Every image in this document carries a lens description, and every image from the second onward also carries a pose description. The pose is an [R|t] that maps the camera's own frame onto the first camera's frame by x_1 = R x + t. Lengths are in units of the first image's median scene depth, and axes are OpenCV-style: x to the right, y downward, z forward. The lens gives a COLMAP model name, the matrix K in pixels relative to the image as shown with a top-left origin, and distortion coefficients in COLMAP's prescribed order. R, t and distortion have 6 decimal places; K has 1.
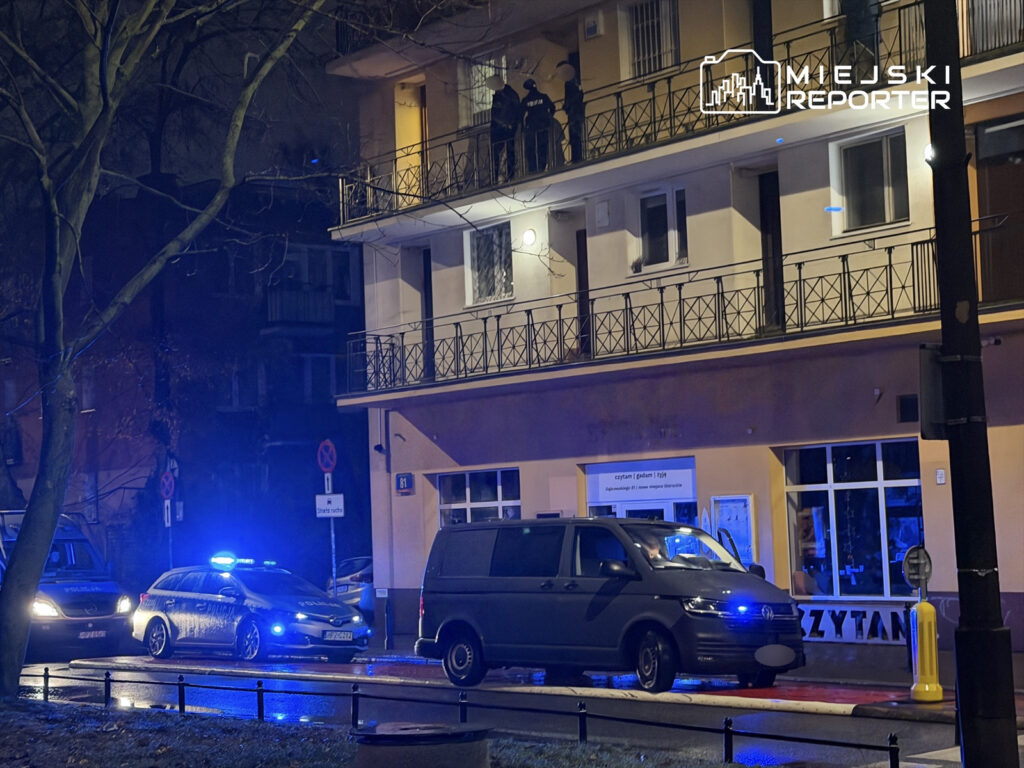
lens RADIAL K [[1776.6, 0, 514.0], [0, 1776.6, 378.8], [0, 0, 1]] dist [0.084816, 0.000000]
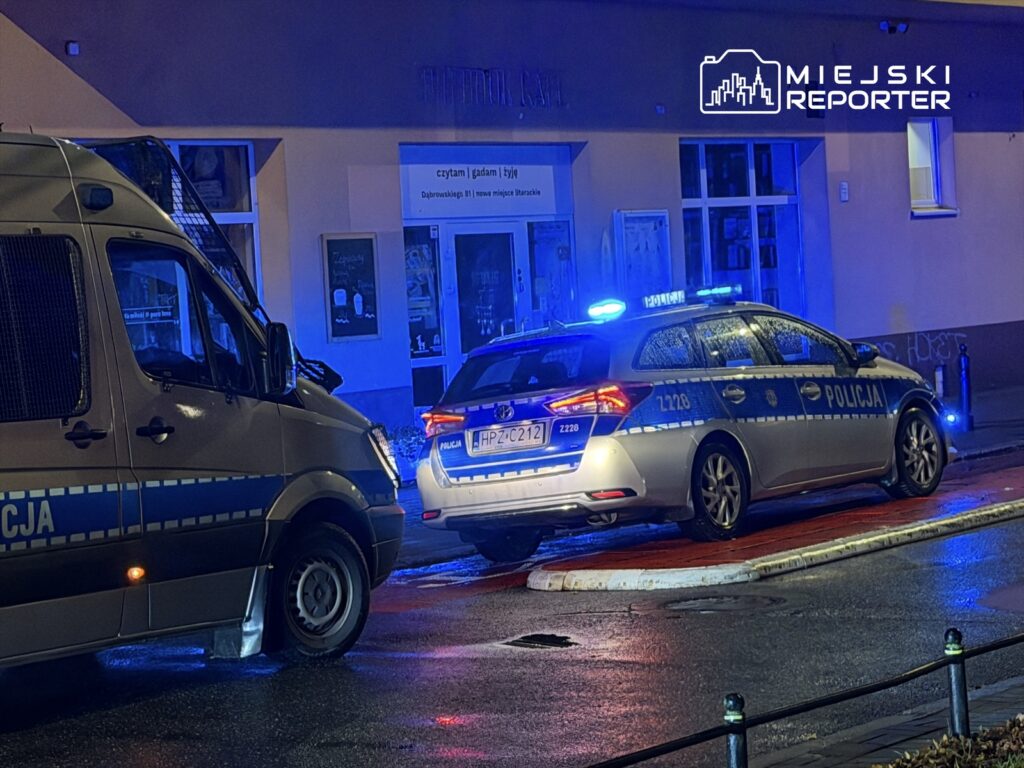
lens RADIAL K [[2985.2, 0, 510.6], [0, 2985.2, 386.1], [0, 0, 1]] dist [0.150974, 0.000000]
pose [[-0.218946, 0.011716, 0.975667, -0.841381], [-0.013408, 0.999797, -0.015015, 0.135949], [-0.975645, -0.016369, -0.218745, 1.206351]]
